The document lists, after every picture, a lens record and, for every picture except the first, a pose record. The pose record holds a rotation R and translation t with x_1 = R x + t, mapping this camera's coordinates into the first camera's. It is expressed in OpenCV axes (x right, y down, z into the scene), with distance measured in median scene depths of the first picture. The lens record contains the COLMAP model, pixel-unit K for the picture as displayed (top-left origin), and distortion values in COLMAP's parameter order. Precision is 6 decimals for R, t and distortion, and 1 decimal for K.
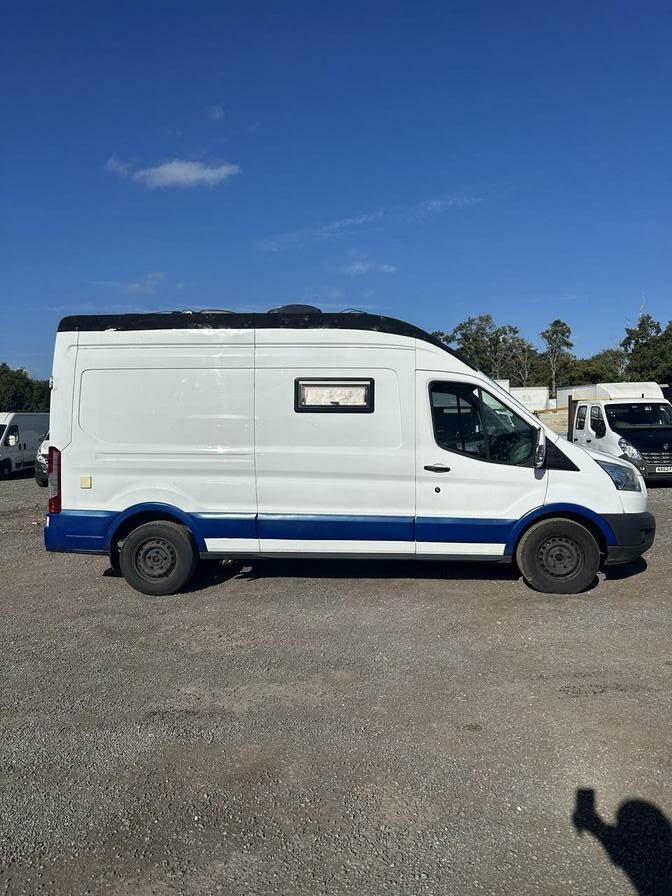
lens RADIAL K [[656.8, 0, 336.0], [0, 656.8, 448.0], [0, 0, 1]] dist [0.006763, -0.000914]
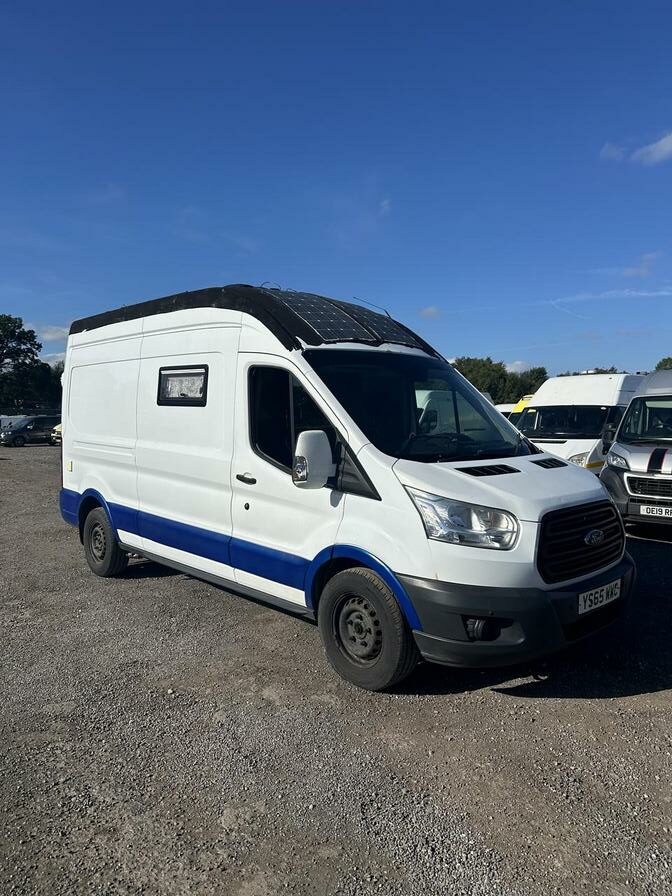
lens RADIAL K [[644.3, 0, 362.4], [0, 644.3, 449.5], [0, 0, 1]] dist [0.002473, -0.001075]
pose [[0.759402, 0.050362, -0.648670, 0.740576], [-0.037668, 0.998731, 0.033443, -0.033479], [0.649531, -0.000962, 0.760335, 0.503575]]
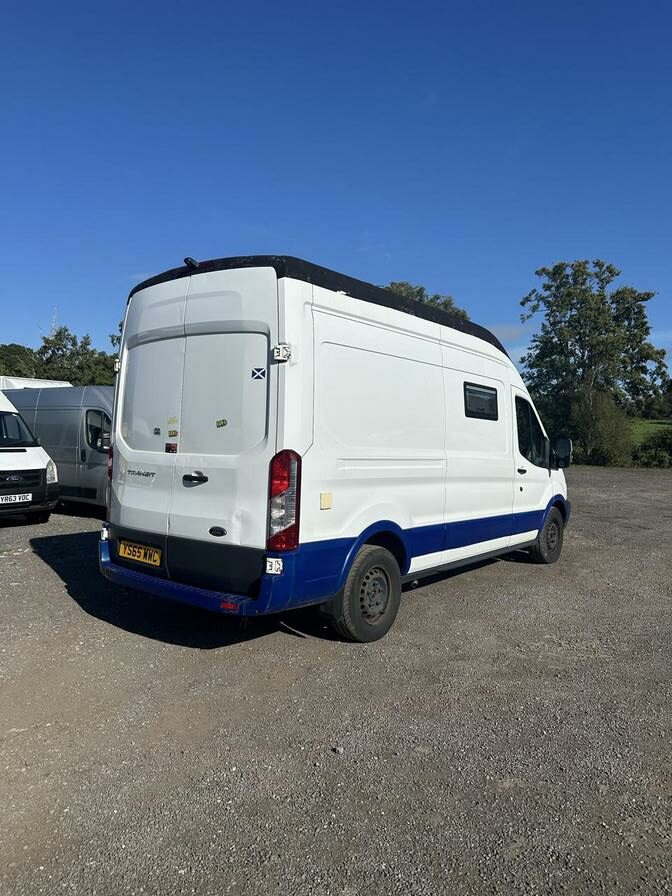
lens RADIAL K [[656.8, 0, 336.0], [0, 656.8, 448.0], [0, 0, 1]] dist [0.006763, -0.000914]
pose [[0.558225, 0.008733, 0.829644, -0.985442], [0.004344, 0.999900, -0.013448, 0.005142], [-0.829678, 0.011110, 0.558131, 0.613918]]
